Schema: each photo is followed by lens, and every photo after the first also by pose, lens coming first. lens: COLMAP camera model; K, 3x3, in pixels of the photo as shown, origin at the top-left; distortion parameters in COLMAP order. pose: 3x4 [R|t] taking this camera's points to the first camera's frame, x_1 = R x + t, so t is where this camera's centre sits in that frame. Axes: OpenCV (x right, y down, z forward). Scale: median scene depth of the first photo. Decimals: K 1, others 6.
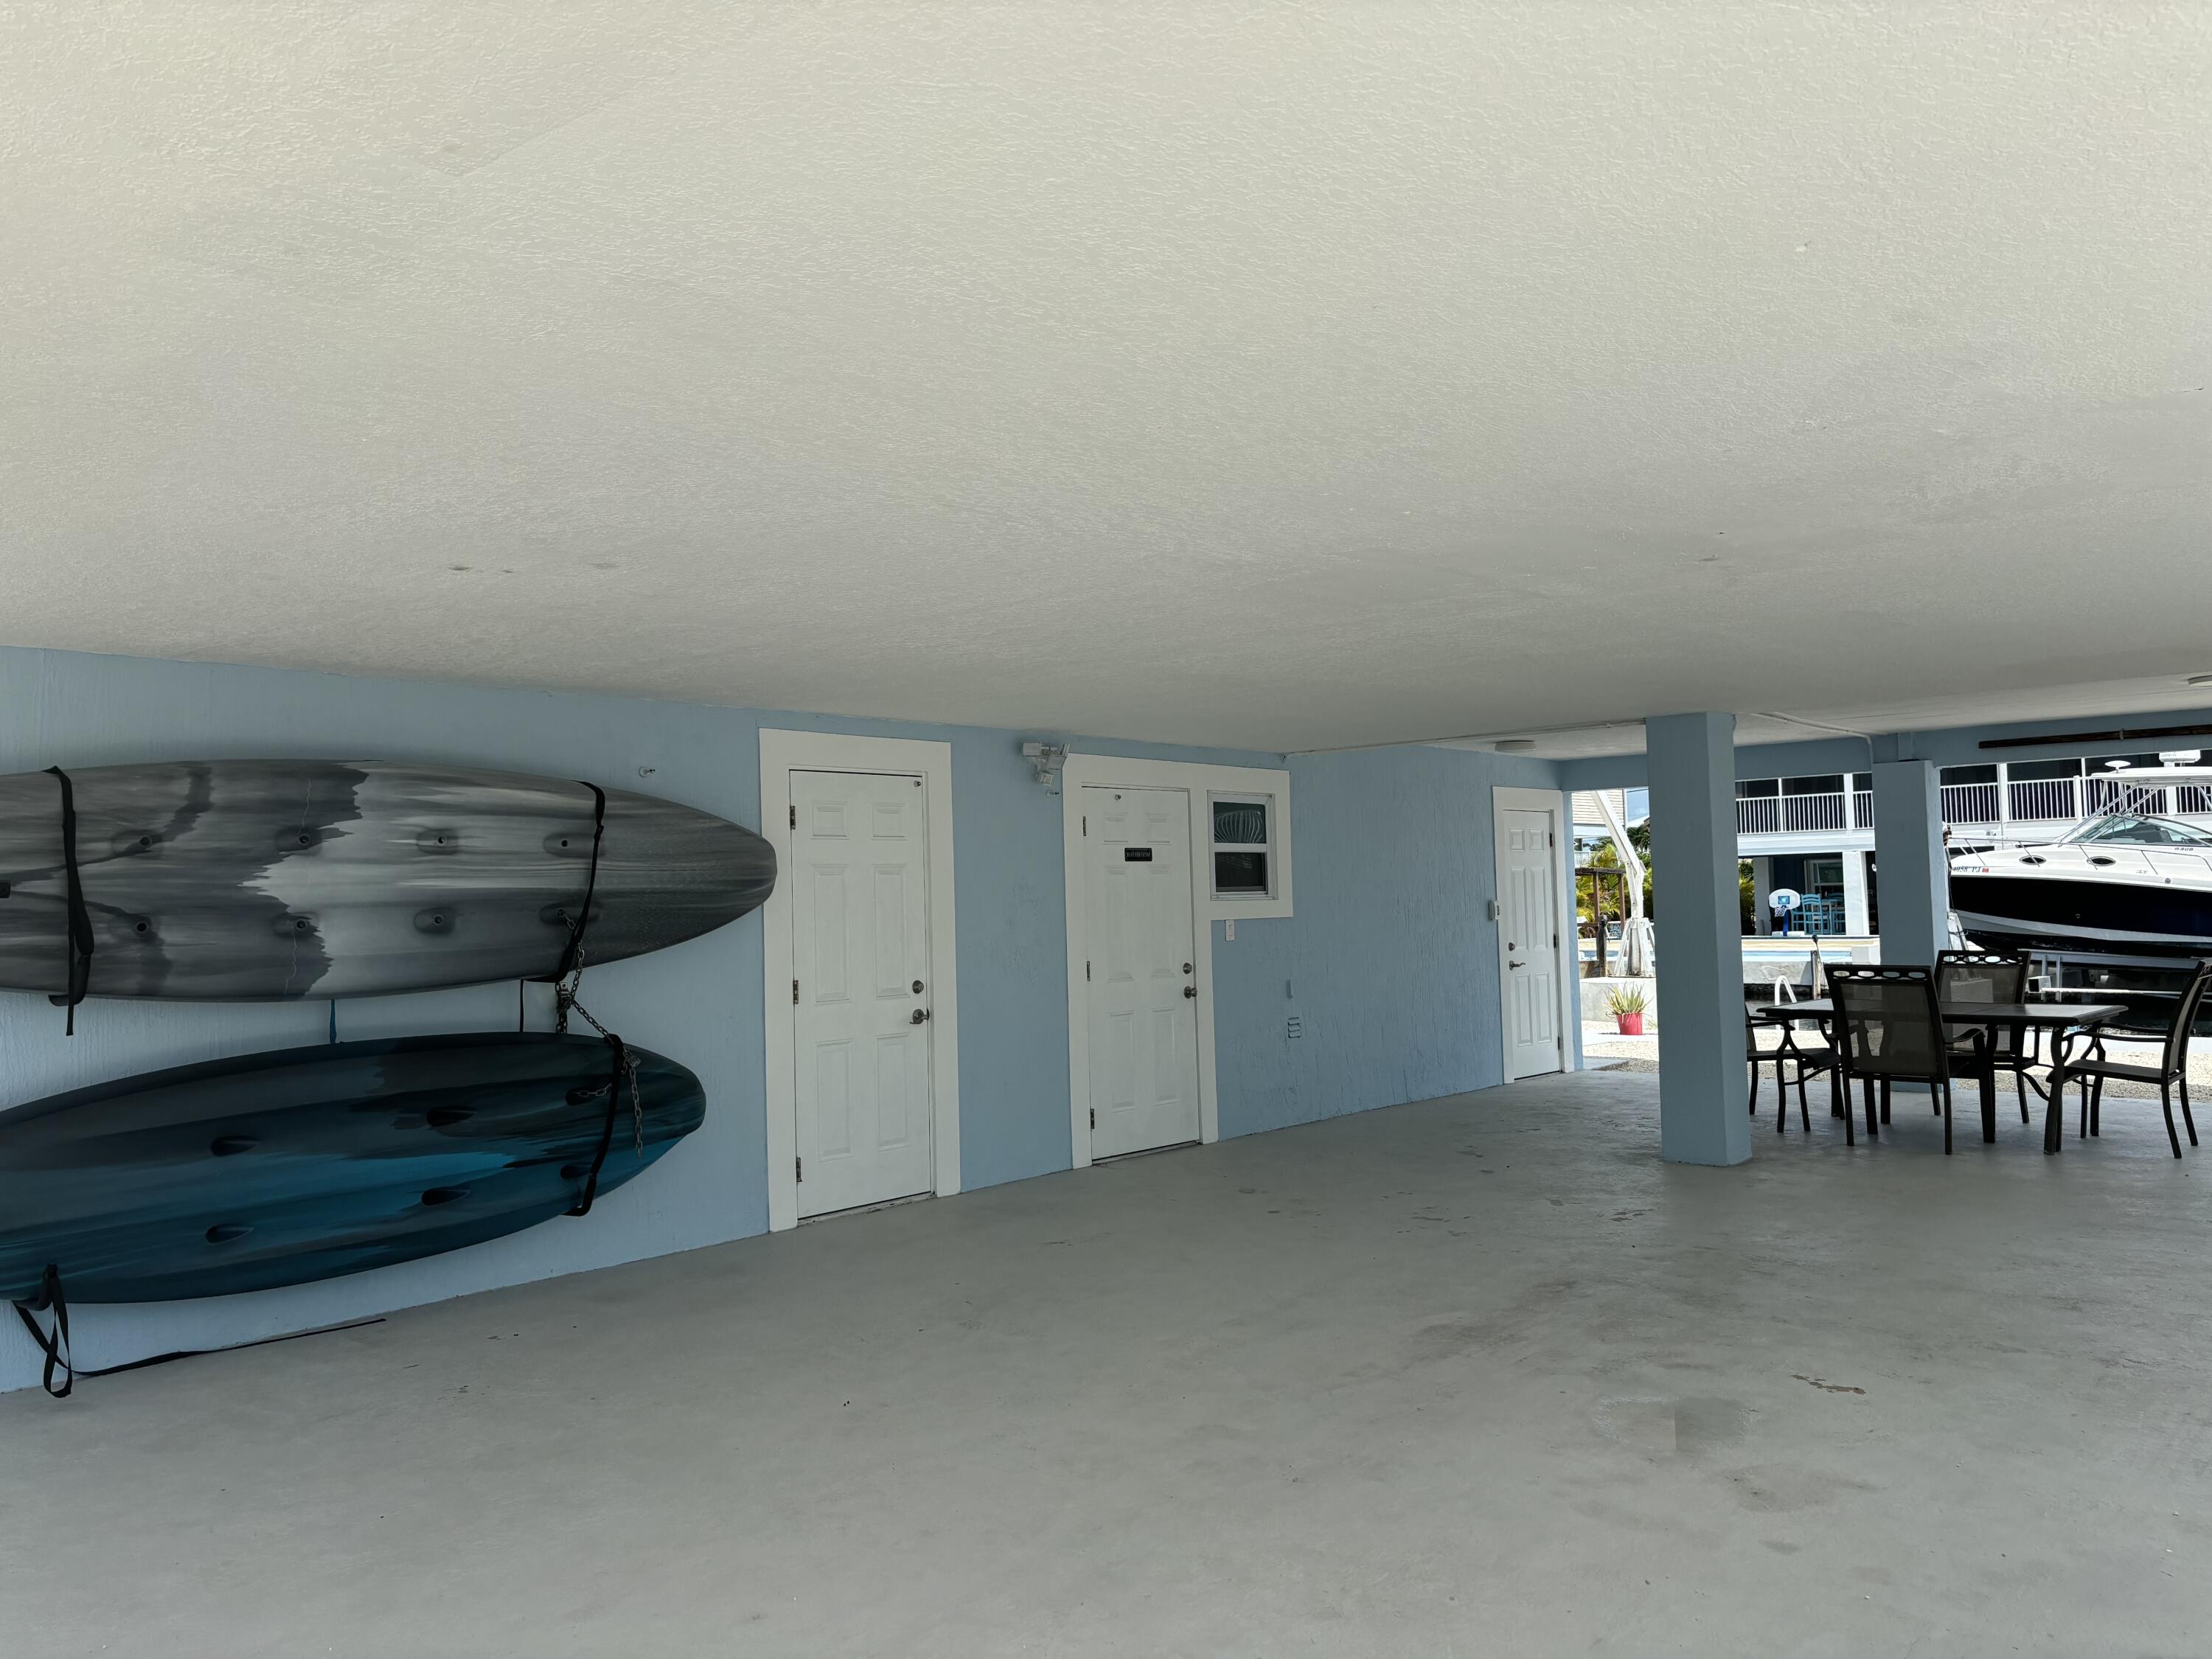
lens RADIAL K [[1667.4, 0, 1109.1], [0, 1667.4, 836.3], [0, 0, 1]] dist [0.022035, -0.003794]
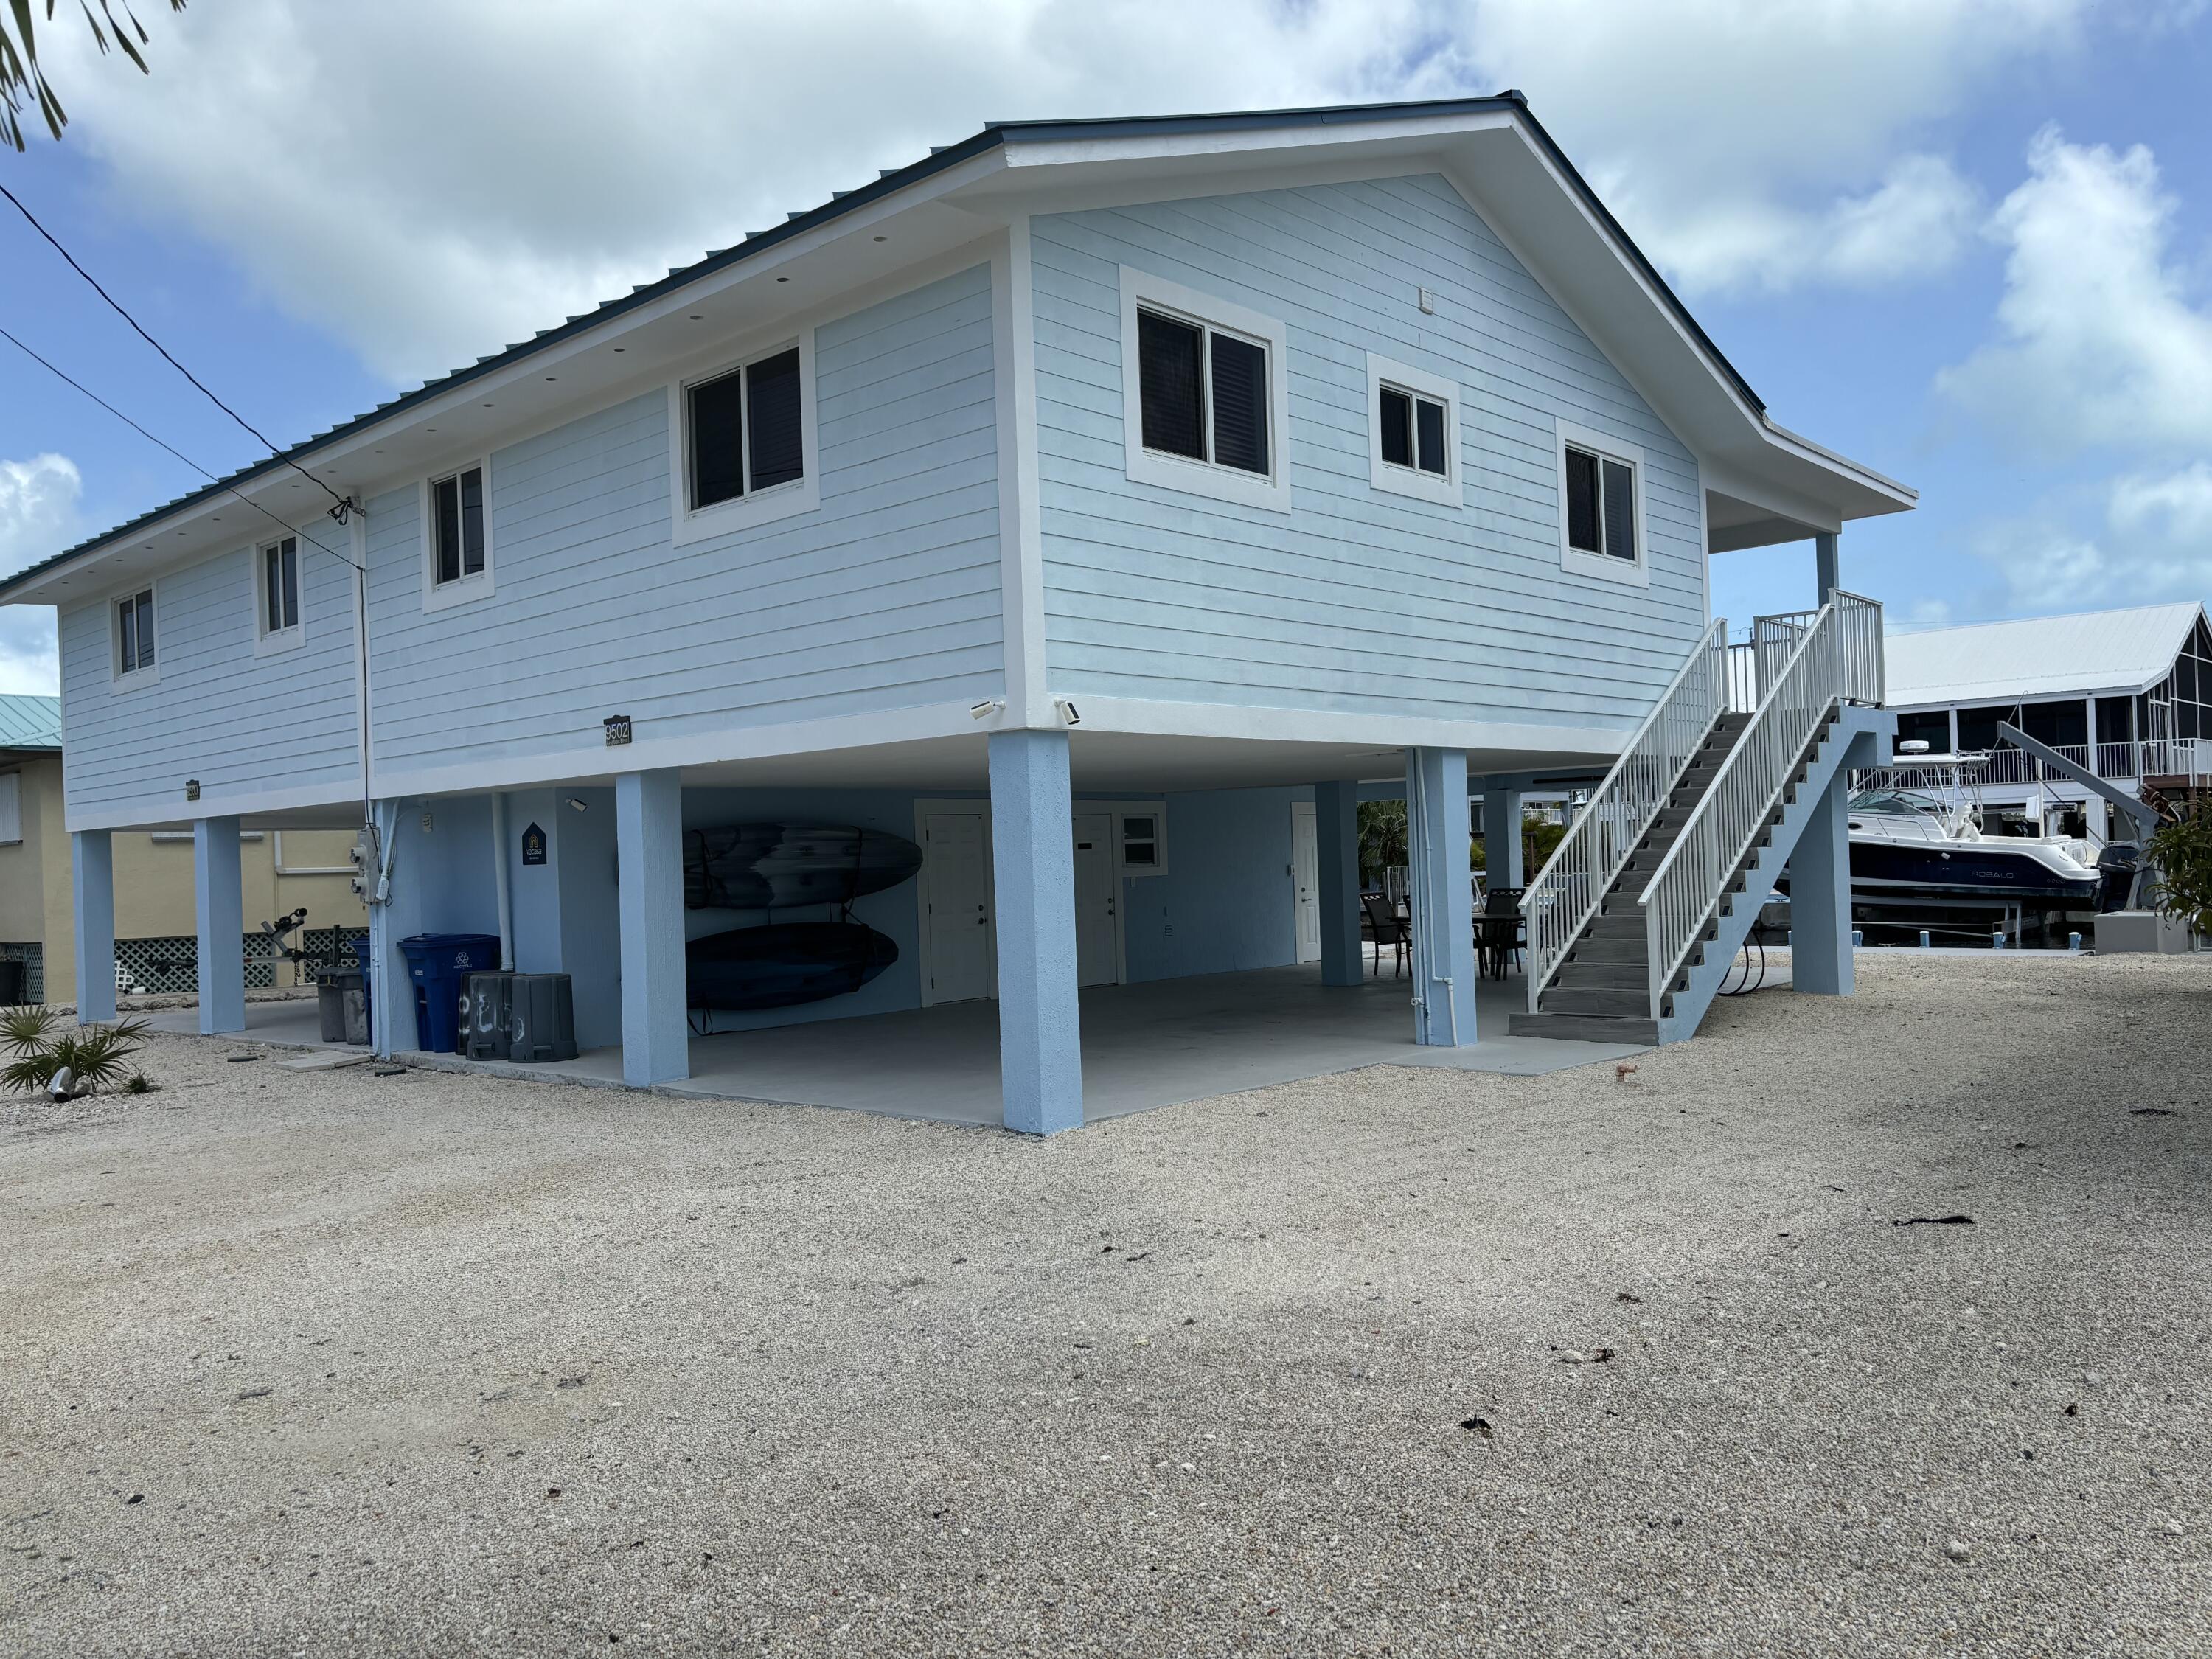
lens RADIAL K [[1667.4, 0, 1109.1], [0, 1667.4, 836.3], [0, 0, 1]] dist [0.022035, -0.003794]
pose [[0.999638, -0.007837, -0.025738, 0.094521], [0.008532, 0.999599, 0.026994, -0.053358], [0.025516, -0.027204, 0.999304, -1.006972]]
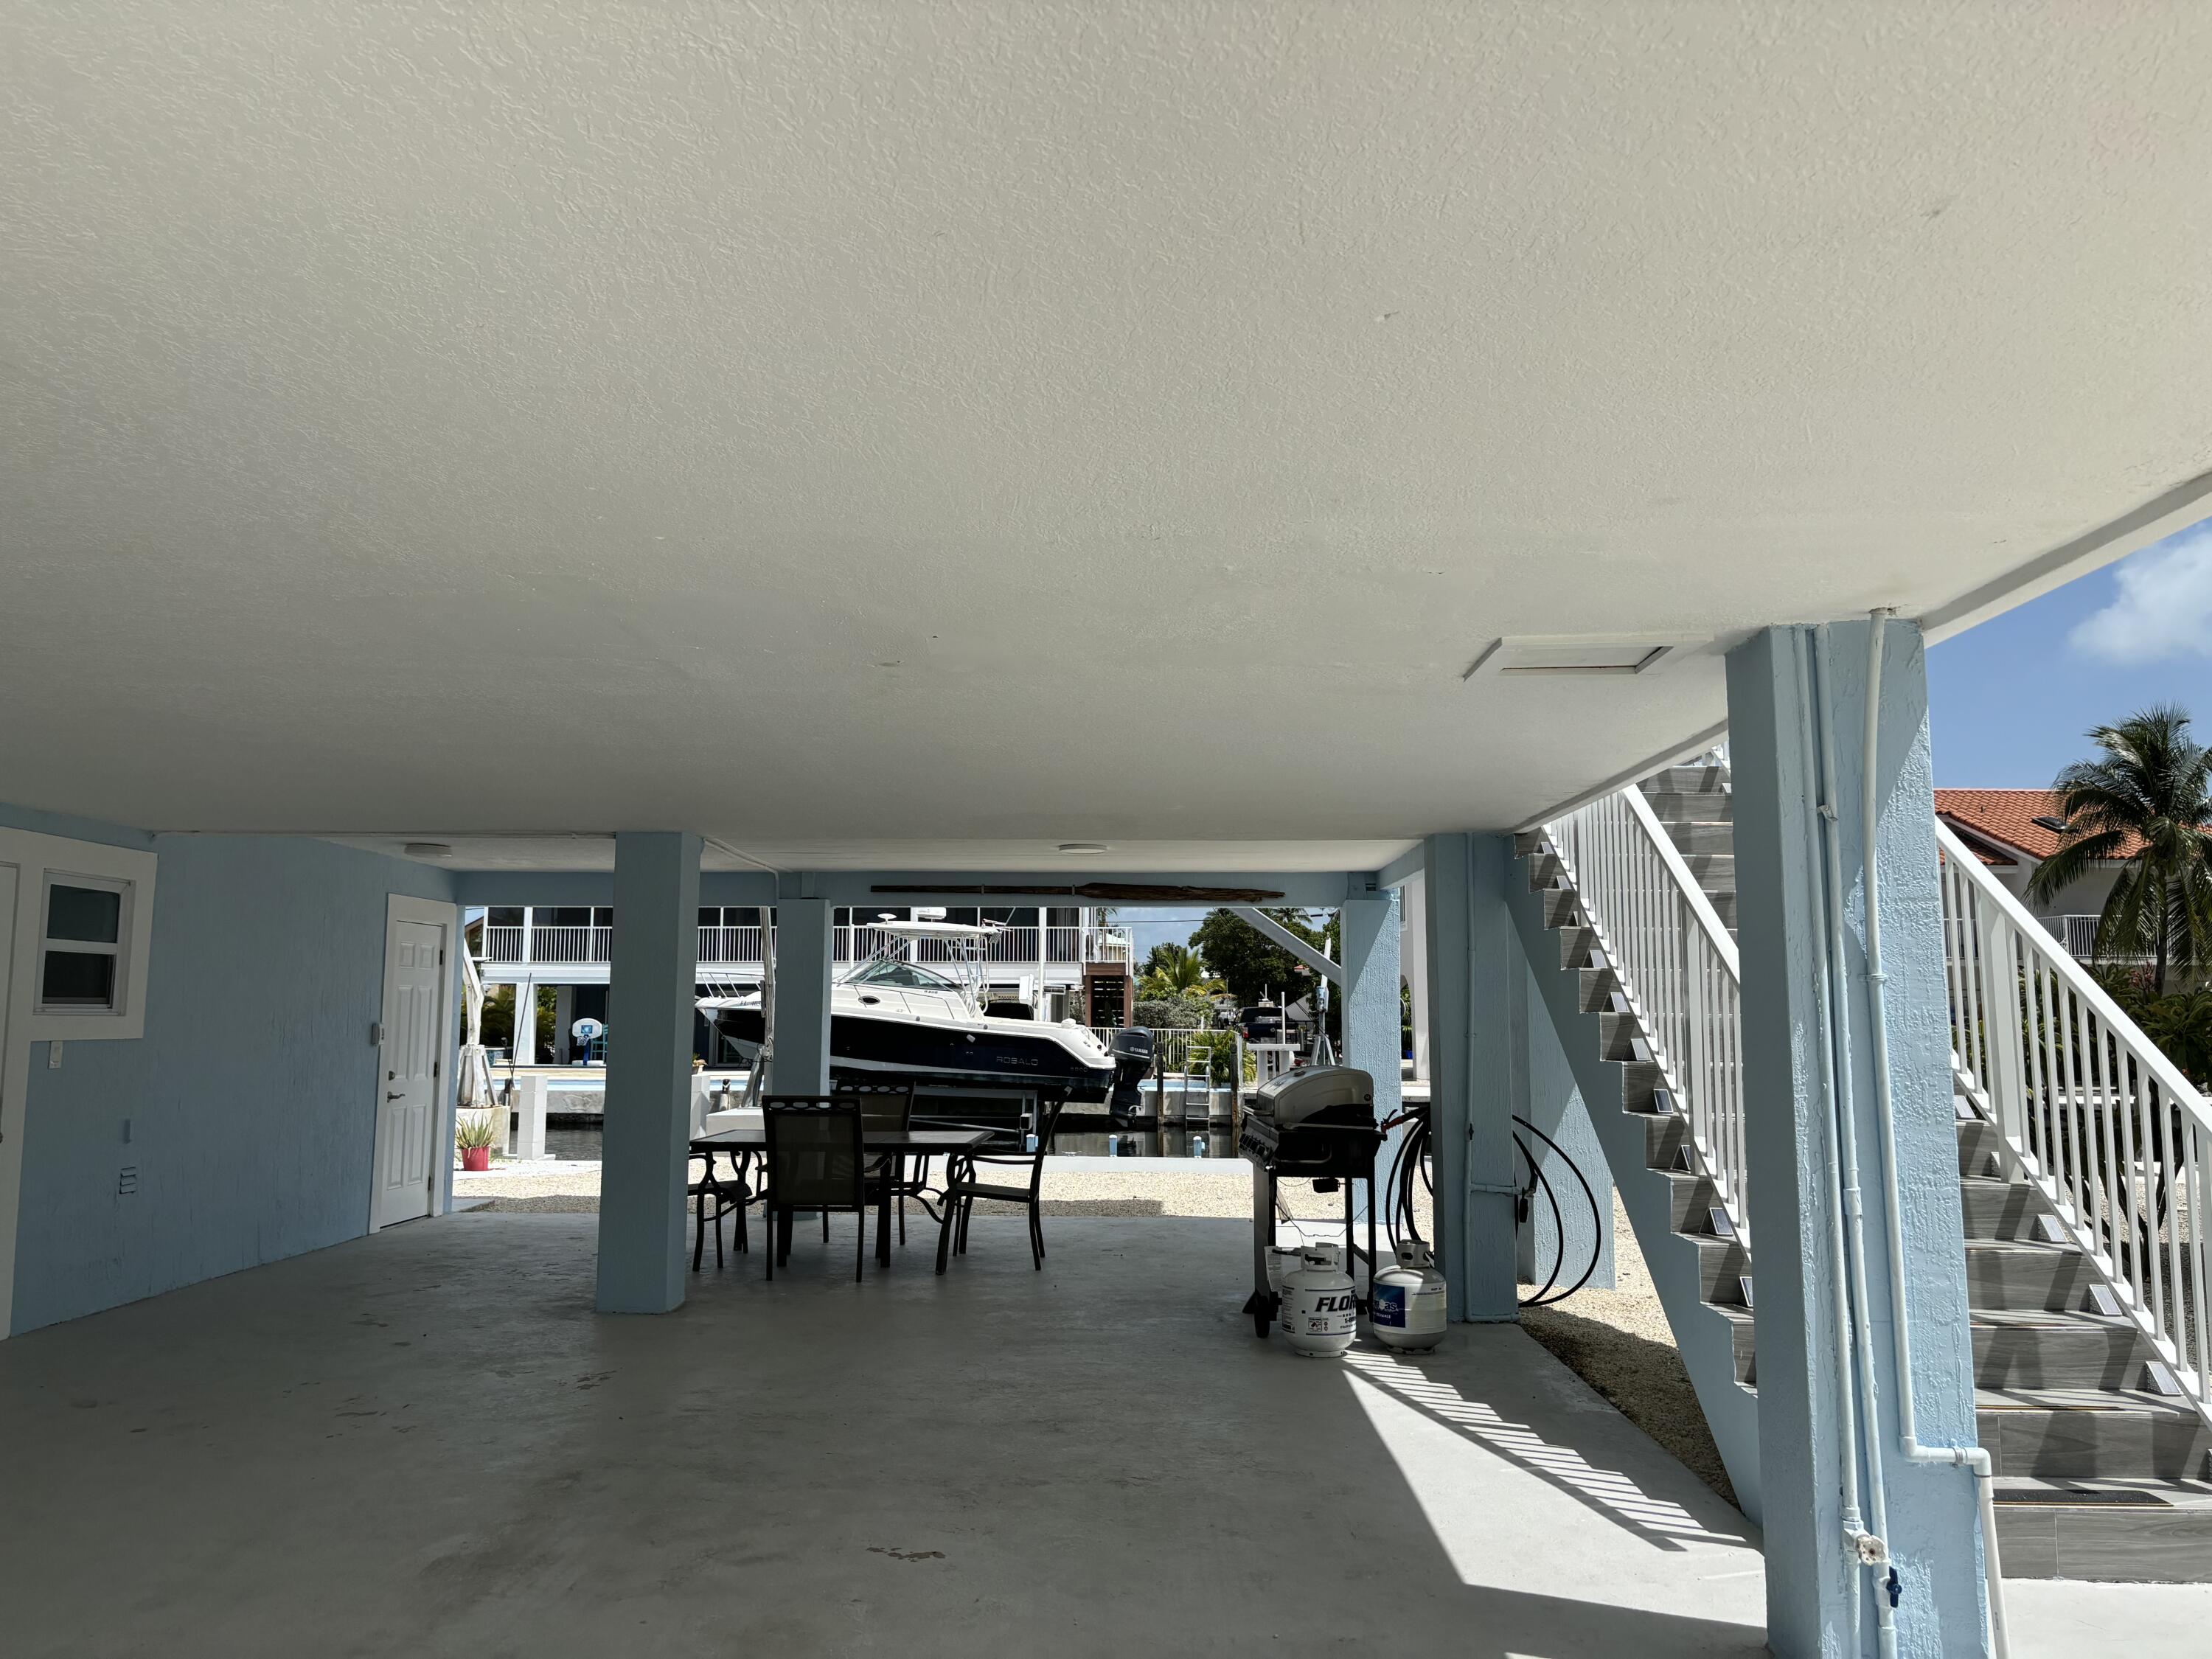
lens RADIAL K [[1667.4, 0, 1109.1], [0, 1667.4, 836.3], [0, 0, 1]] dist [0.022035, -0.003794]
pose [[0.766636, 0.097331, 0.634662, -0.056170], [-0.049433, 0.994457, -0.092797, 0.004524], [-0.640177, 0.039768, 0.767198, 0.092027]]
